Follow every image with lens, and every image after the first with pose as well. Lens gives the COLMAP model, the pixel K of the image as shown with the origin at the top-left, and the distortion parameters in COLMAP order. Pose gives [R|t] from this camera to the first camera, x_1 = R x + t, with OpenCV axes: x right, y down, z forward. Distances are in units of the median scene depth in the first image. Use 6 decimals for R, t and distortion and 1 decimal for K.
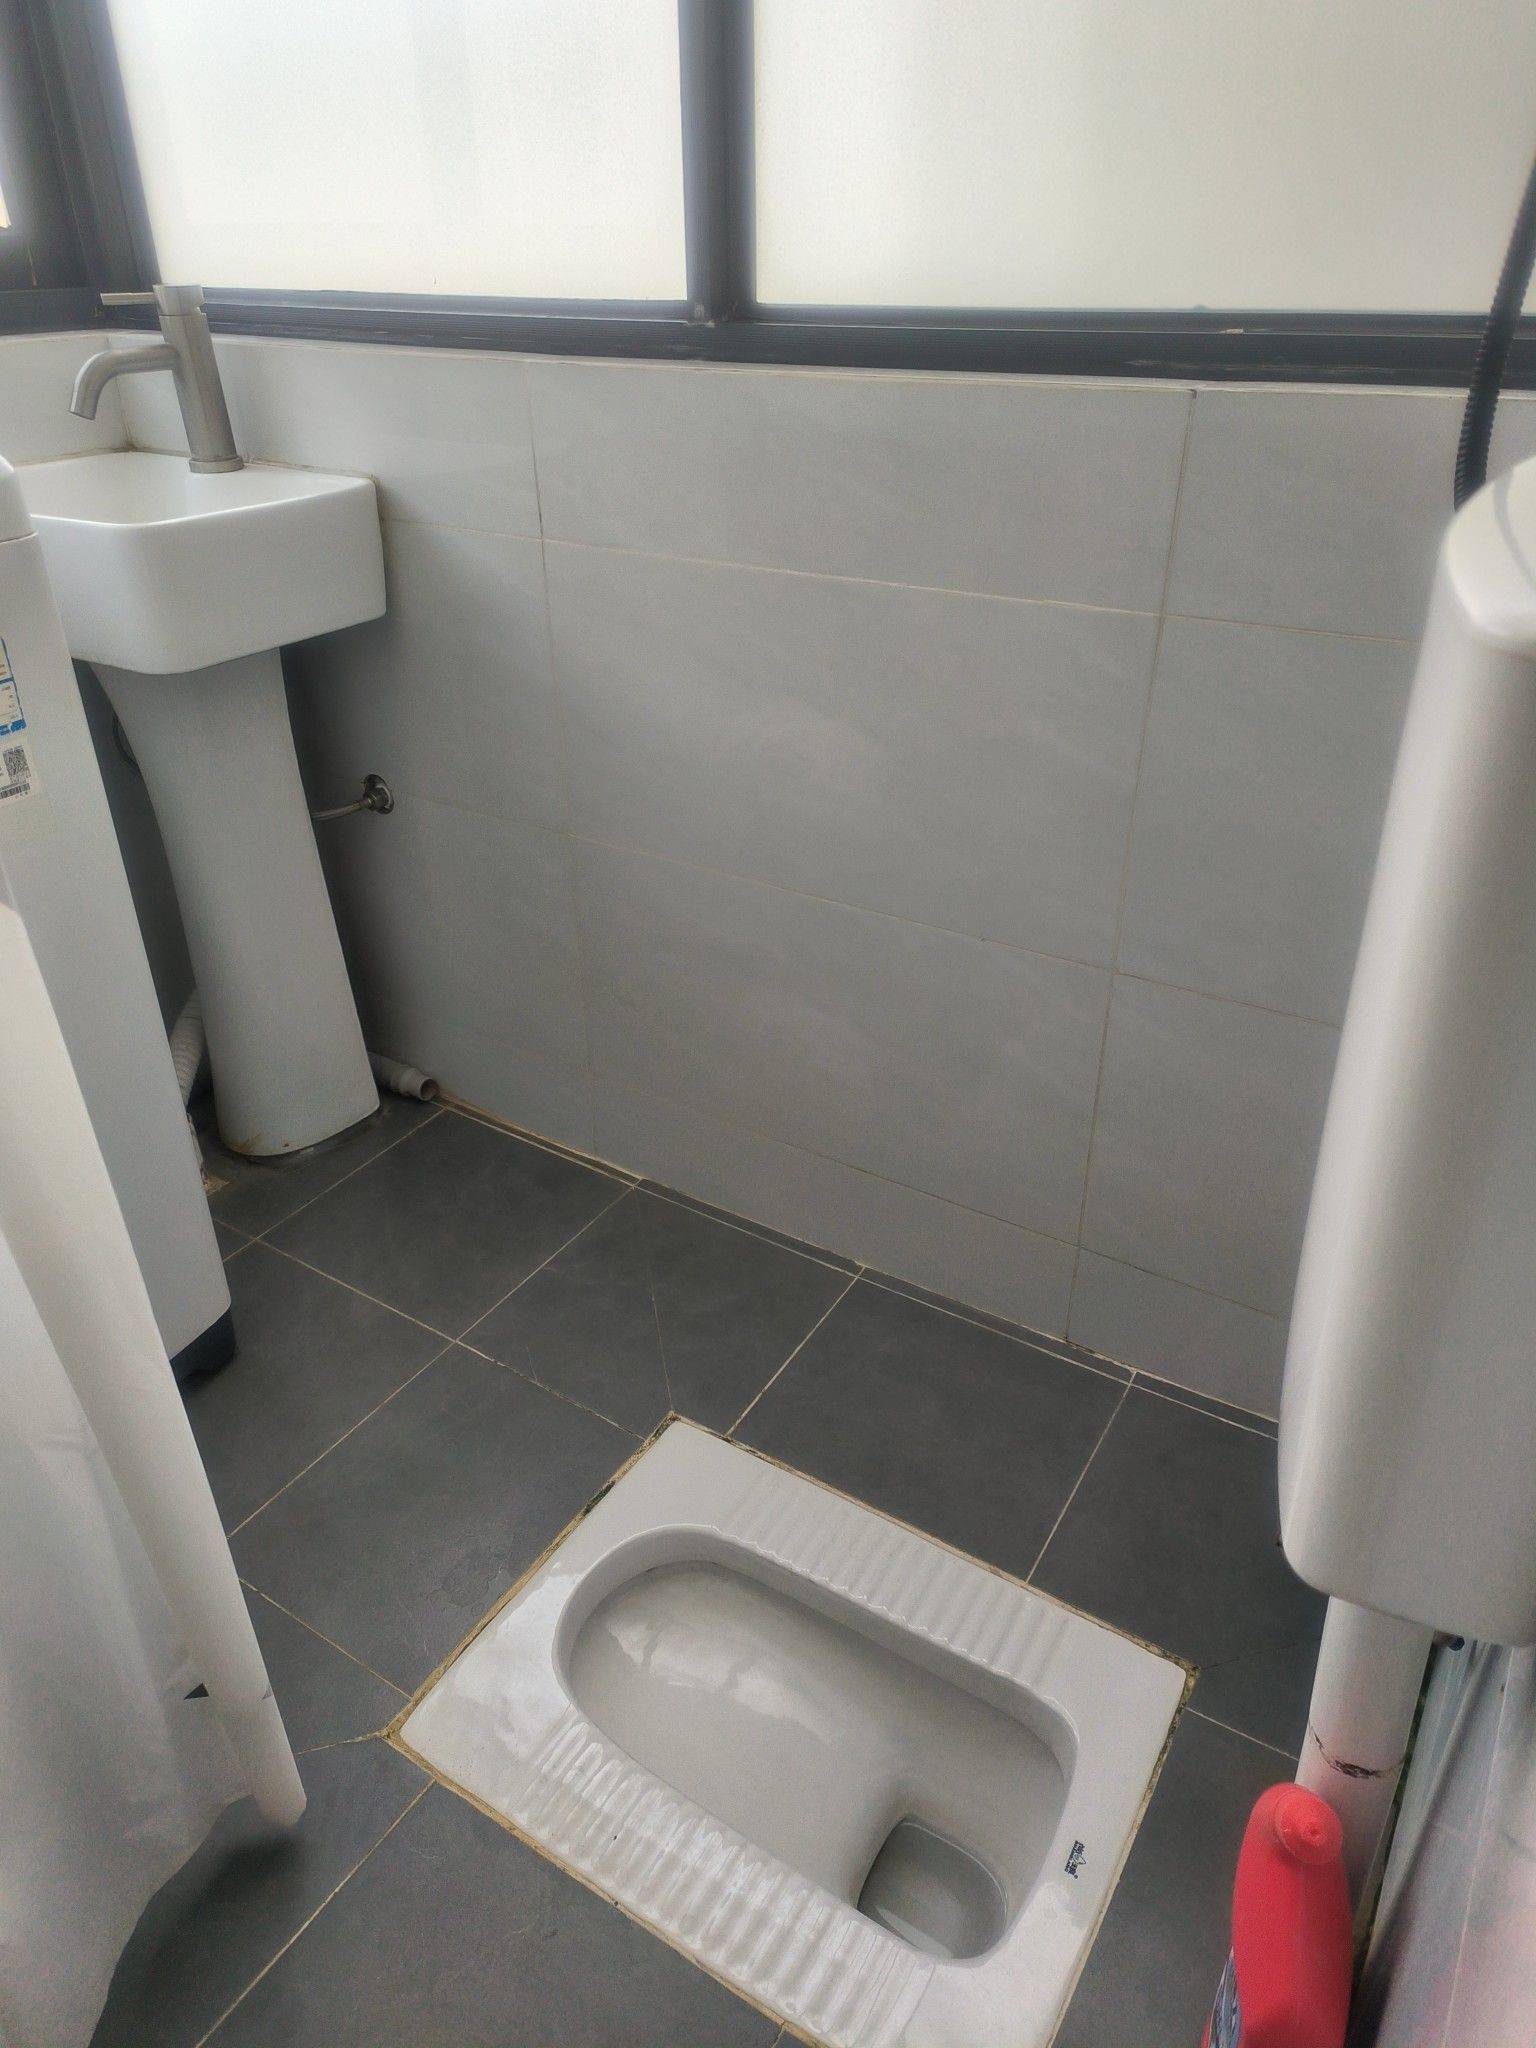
lens RADIAL K [[1387.7, 0, 762.0], [0, 1387.7, 1024.5], [0, 0, 1]] dist [0.057129, -0.006026]
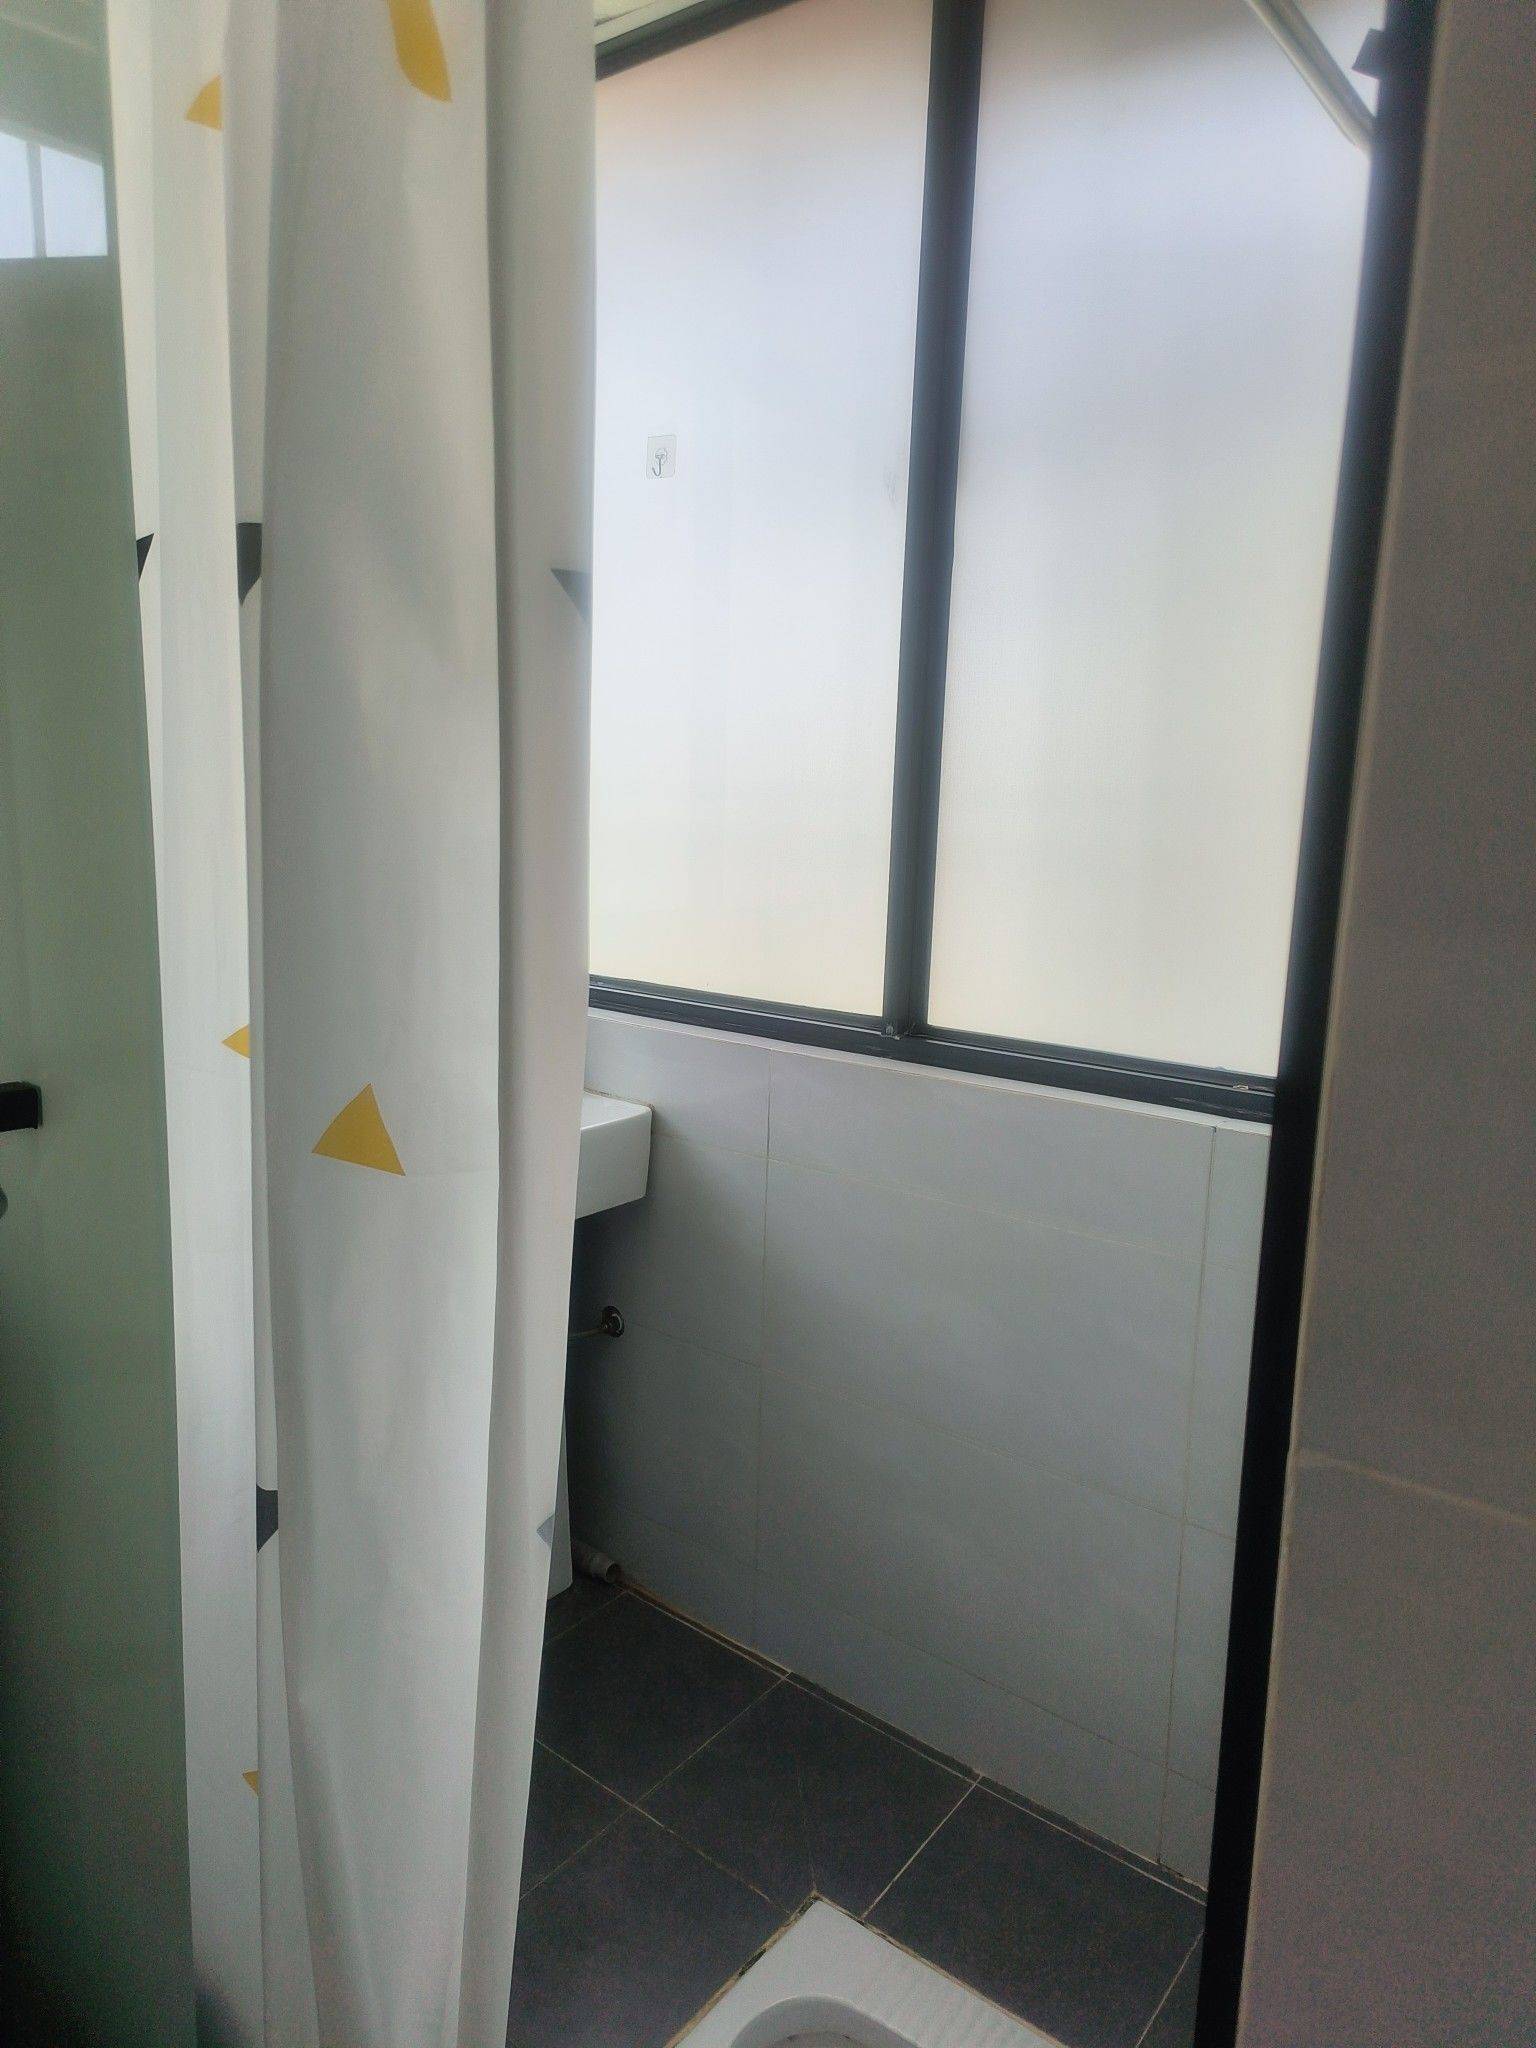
lens RADIAL K [[1387.7, 0, 772.0], [0, 1387.7, 1013.4], [0, 0, 1]] dist [0.057129, -0.006026]
pose [[0.994580, 0.056318, -0.087399, -0.035838], [-0.083279, 0.934772, -0.345350, 0.002292], [0.062249, 0.350757, 0.934396, -0.356812]]
